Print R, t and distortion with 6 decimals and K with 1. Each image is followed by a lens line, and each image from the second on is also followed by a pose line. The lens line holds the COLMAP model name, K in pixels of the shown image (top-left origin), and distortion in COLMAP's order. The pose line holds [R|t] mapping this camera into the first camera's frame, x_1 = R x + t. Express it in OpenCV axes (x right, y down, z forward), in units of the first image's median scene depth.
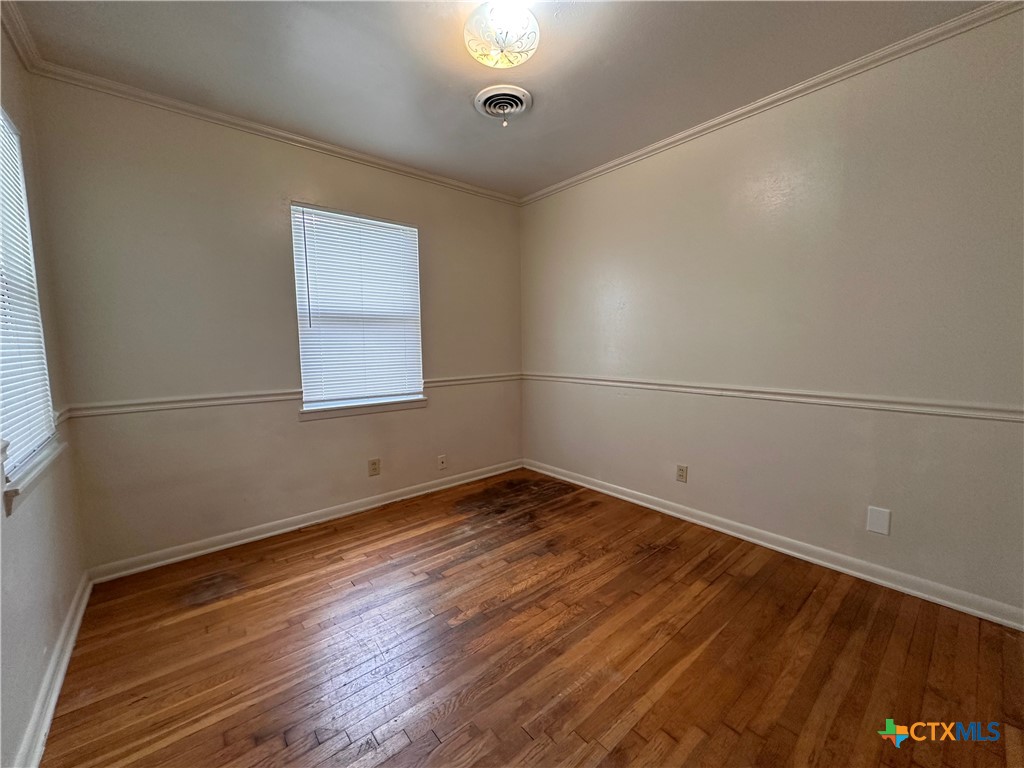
lens RADIAL K [[410.4, 0, 512.1], [0, 410.4, 384.2], [0, 0, 1]] dist [-0.003608, 0.000155]
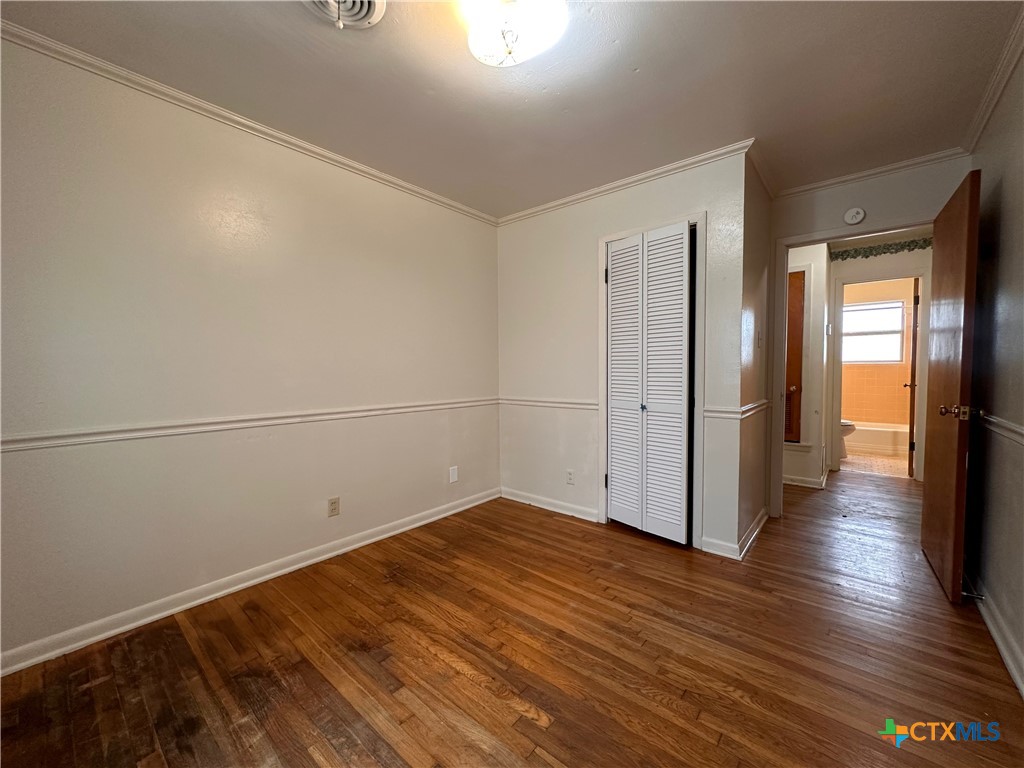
lens RADIAL K [[410.4, 0, 511.2], [0, 410.4, 392.3], [0, 0, 1]] dist [-0.003608, 0.000155]
pose [[-0.162645, -0.045798, 0.985621, -0.723159], [0.105631, 0.992373, 0.063542, -0.076018], [-0.981014, 0.114447, -0.156567, 0.924304]]
